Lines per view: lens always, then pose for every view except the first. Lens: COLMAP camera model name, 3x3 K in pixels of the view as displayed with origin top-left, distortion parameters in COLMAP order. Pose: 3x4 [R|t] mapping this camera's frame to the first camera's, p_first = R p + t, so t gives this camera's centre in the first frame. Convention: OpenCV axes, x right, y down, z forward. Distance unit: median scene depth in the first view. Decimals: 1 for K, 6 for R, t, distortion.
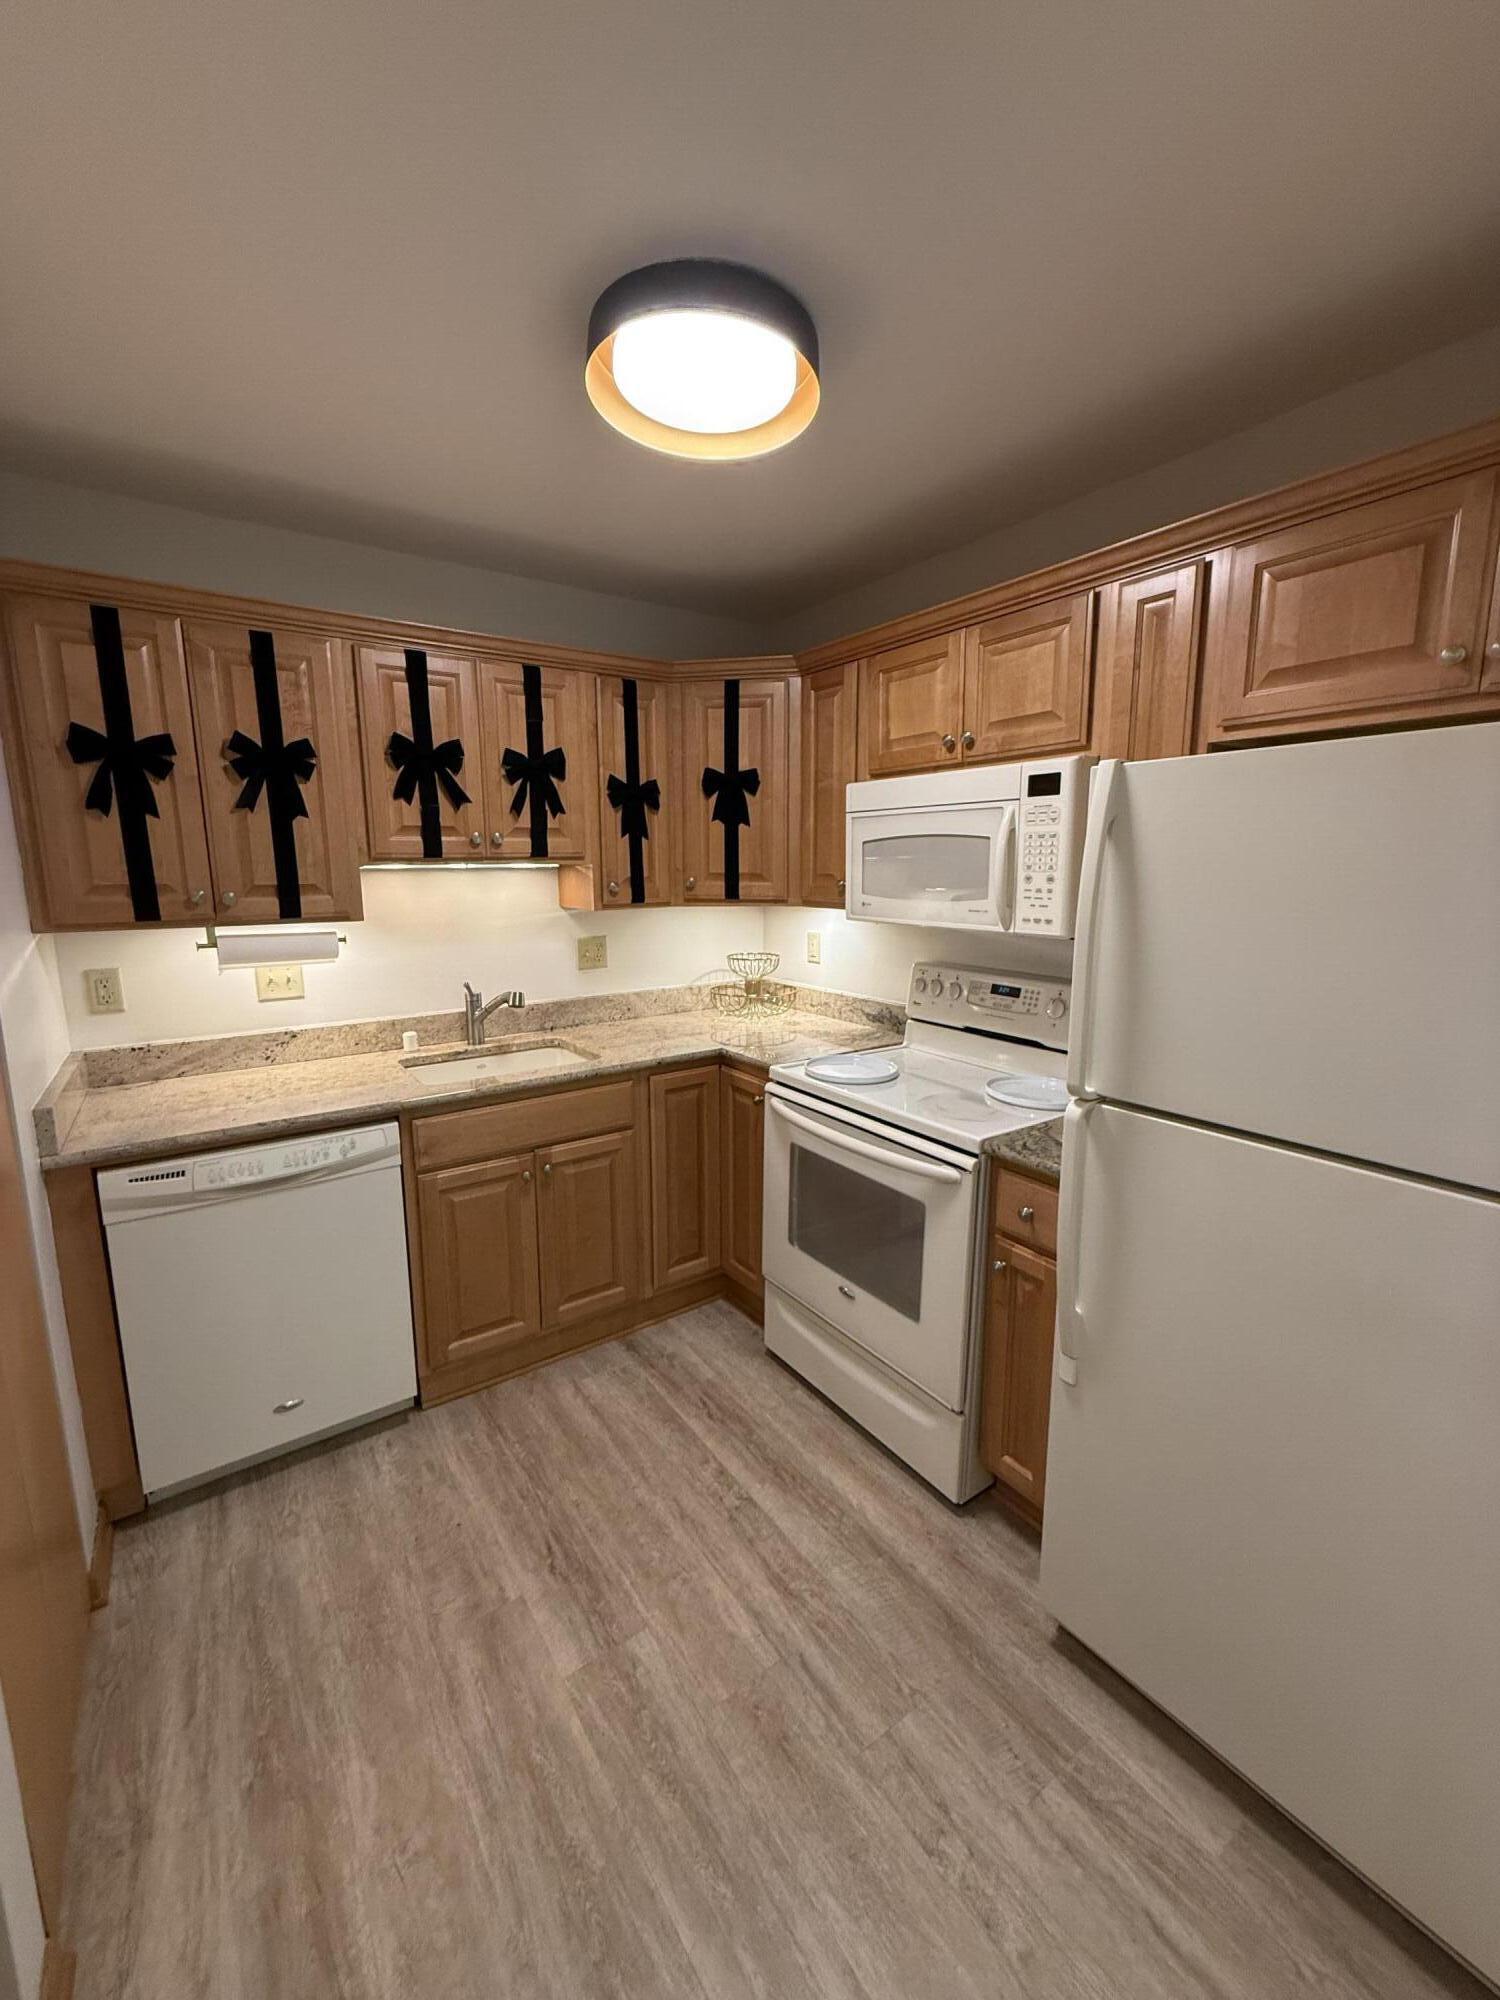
lens RADIAL K [[800.0, 0, 750.1], [0, 800.0, 997.9], [0, 0, 1]] dist [0.000230, 0.000086]
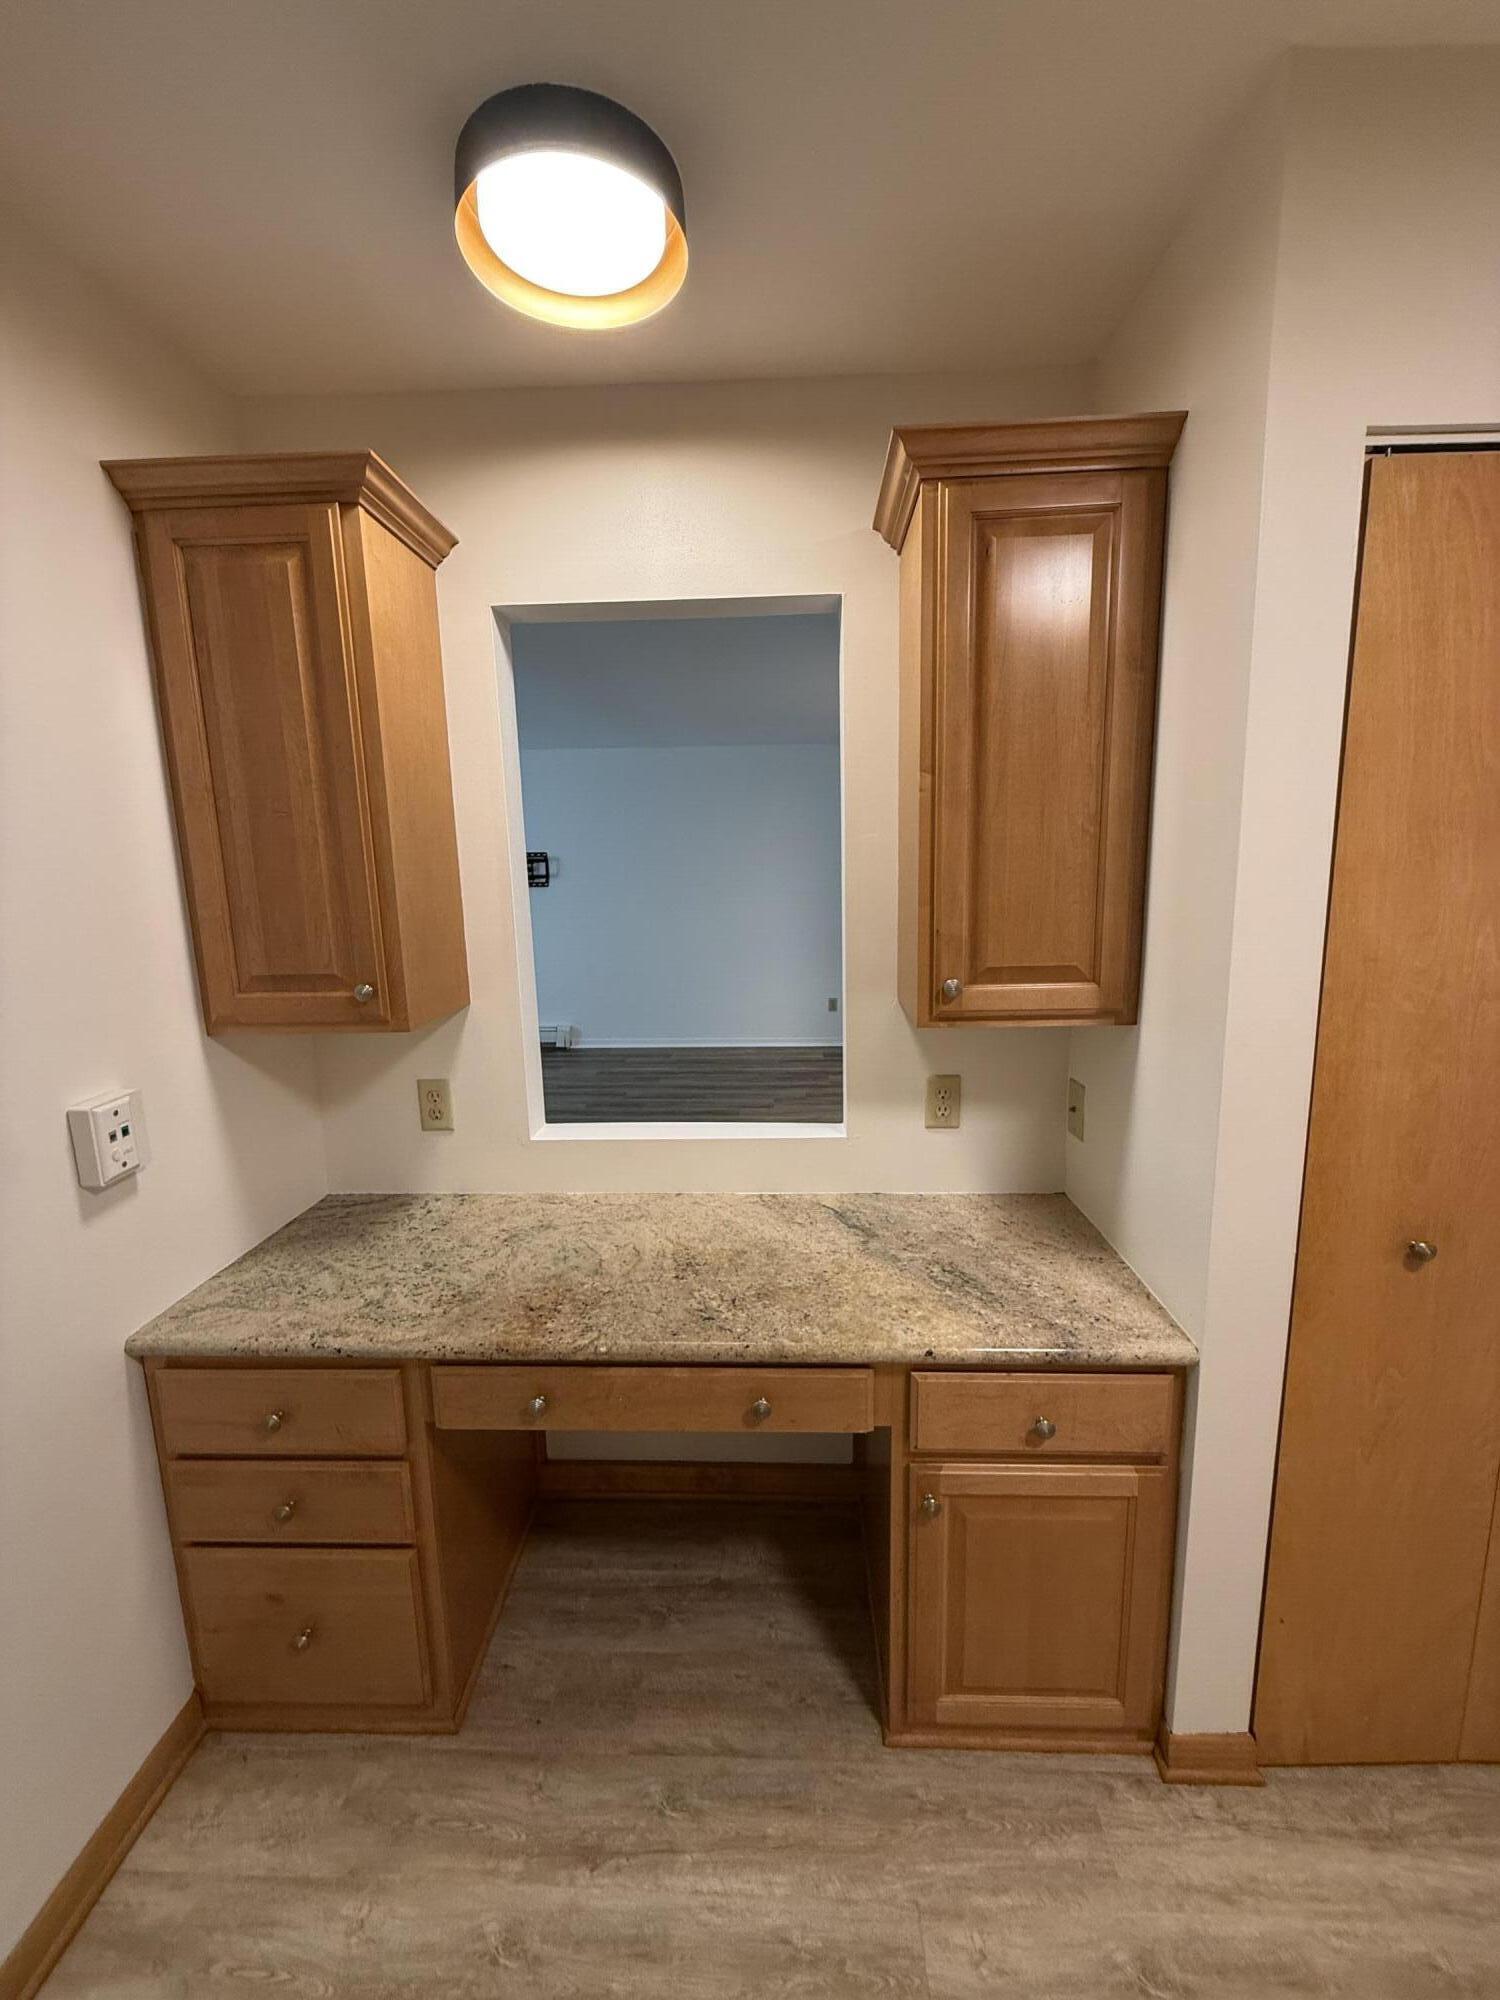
lens RADIAL K [[800.0, 0, 757.1], [0, 800.0, 999.0], [0, 0, 1]] dist [0.000230, 0.000086]
pose [[-0.605759, 0.145662, -0.782201, 0.312289], [-0.105498, 0.959714, 0.260420, -0.118081], [0.788623, 0.240272, -0.565989, 0.706657]]
